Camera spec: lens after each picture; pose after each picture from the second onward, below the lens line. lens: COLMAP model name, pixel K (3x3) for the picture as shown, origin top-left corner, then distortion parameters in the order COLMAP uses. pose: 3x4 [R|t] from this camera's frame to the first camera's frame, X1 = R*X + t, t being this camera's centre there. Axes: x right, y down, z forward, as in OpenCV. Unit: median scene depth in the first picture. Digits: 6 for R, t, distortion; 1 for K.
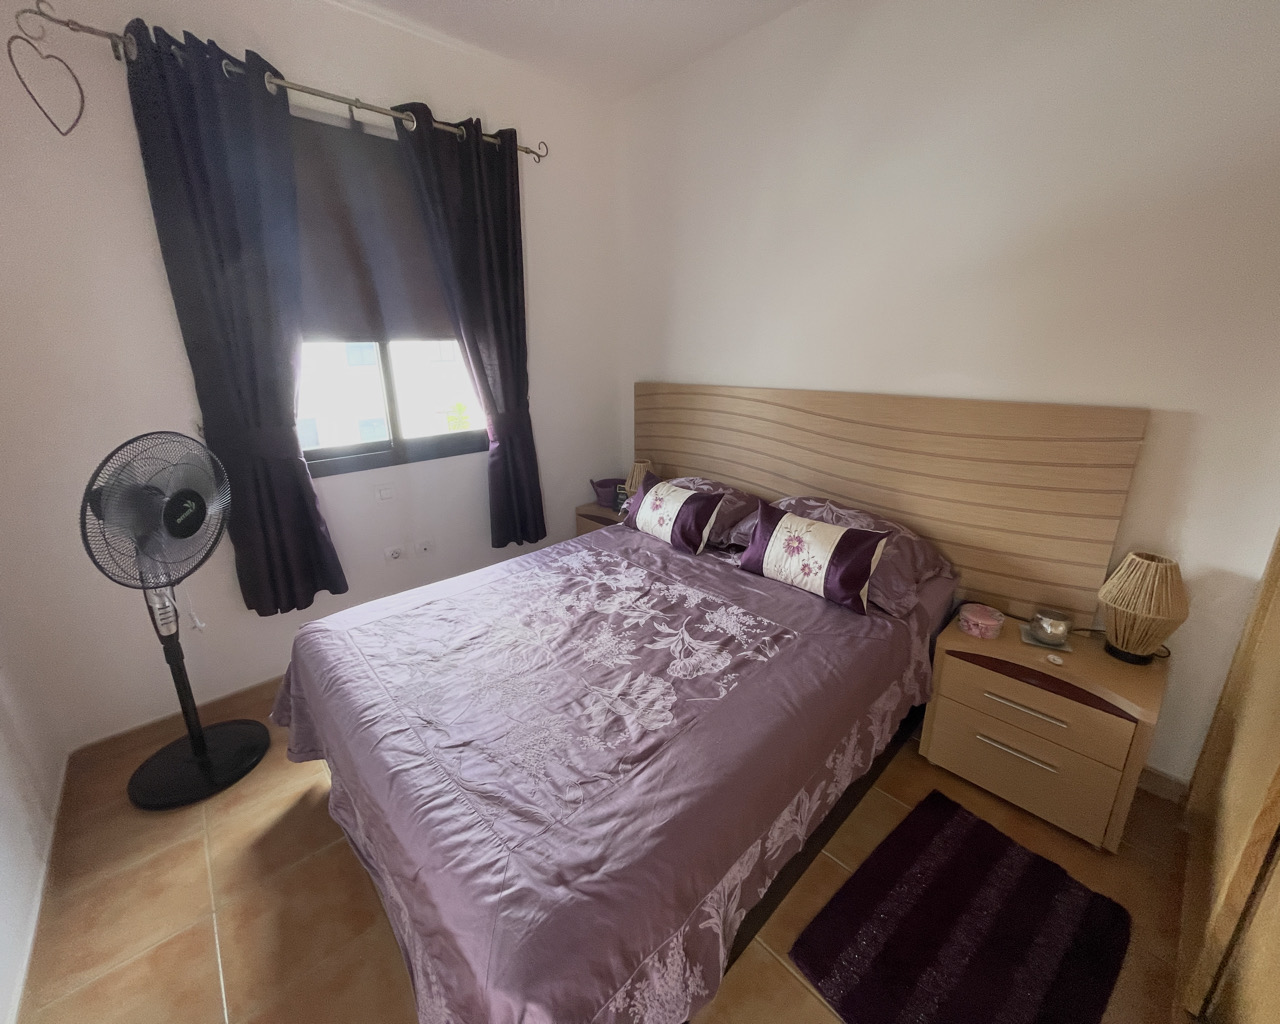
lens RADIAL K [[517.1, 0, 636.0], [0, 517.1, 501.3], [0, 0, 1]] dist [-0.003044, 0.001212]
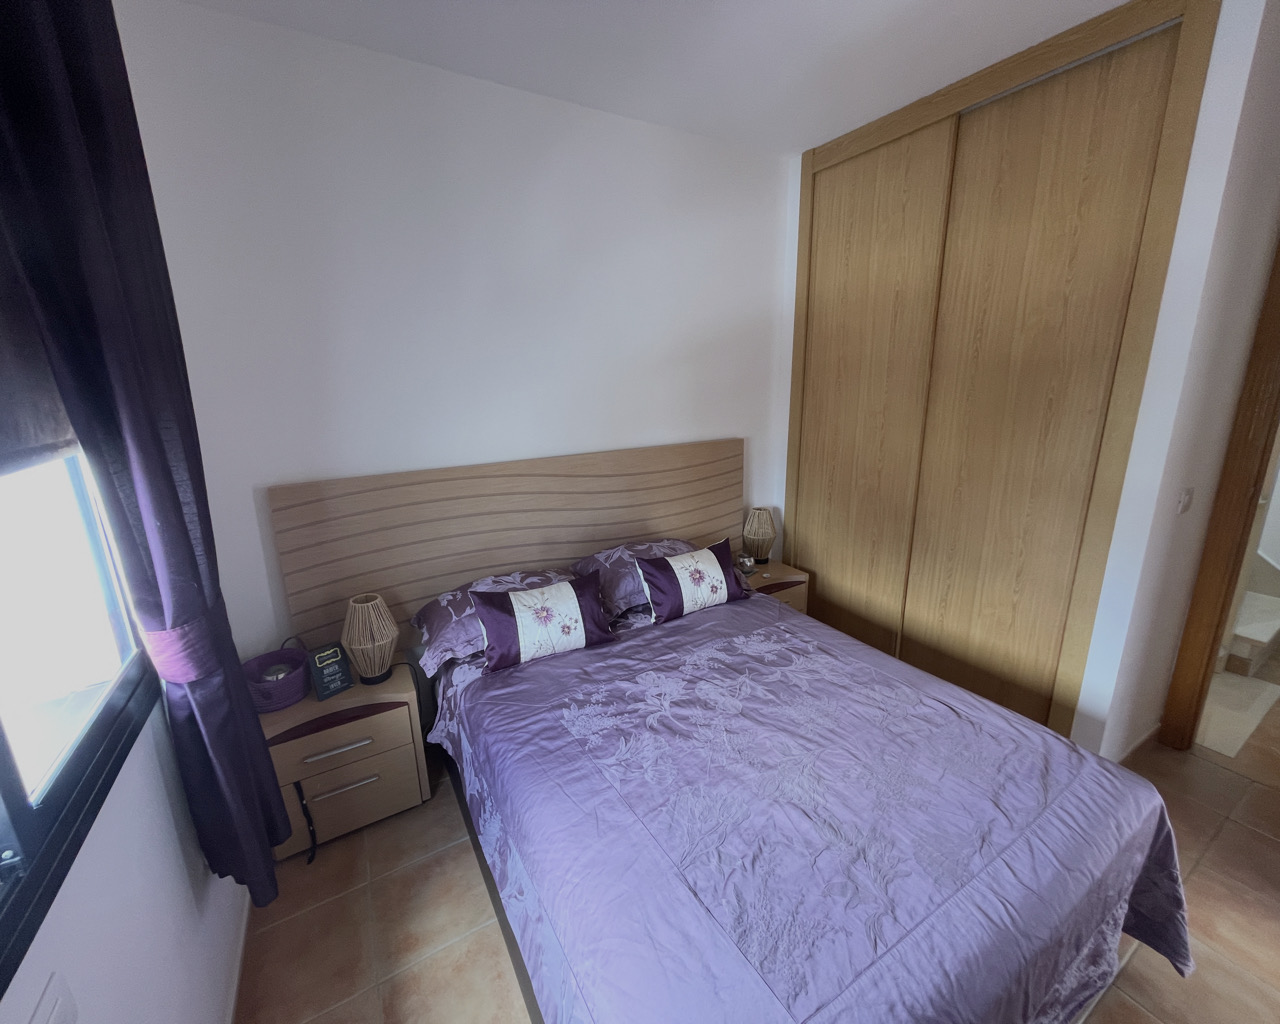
lens RADIAL K [[517.1, 0, 636.0], [0, 517.1, 501.3], [0, 0, 1]] dist [-0.003044, 0.001212]
pose [[0.209393, -0.222446, 0.952193, -0.826681], [0.300603, 0.941268, 0.153790, -0.307602], [-0.930480, 0.254030, 0.263963, 0.763665]]
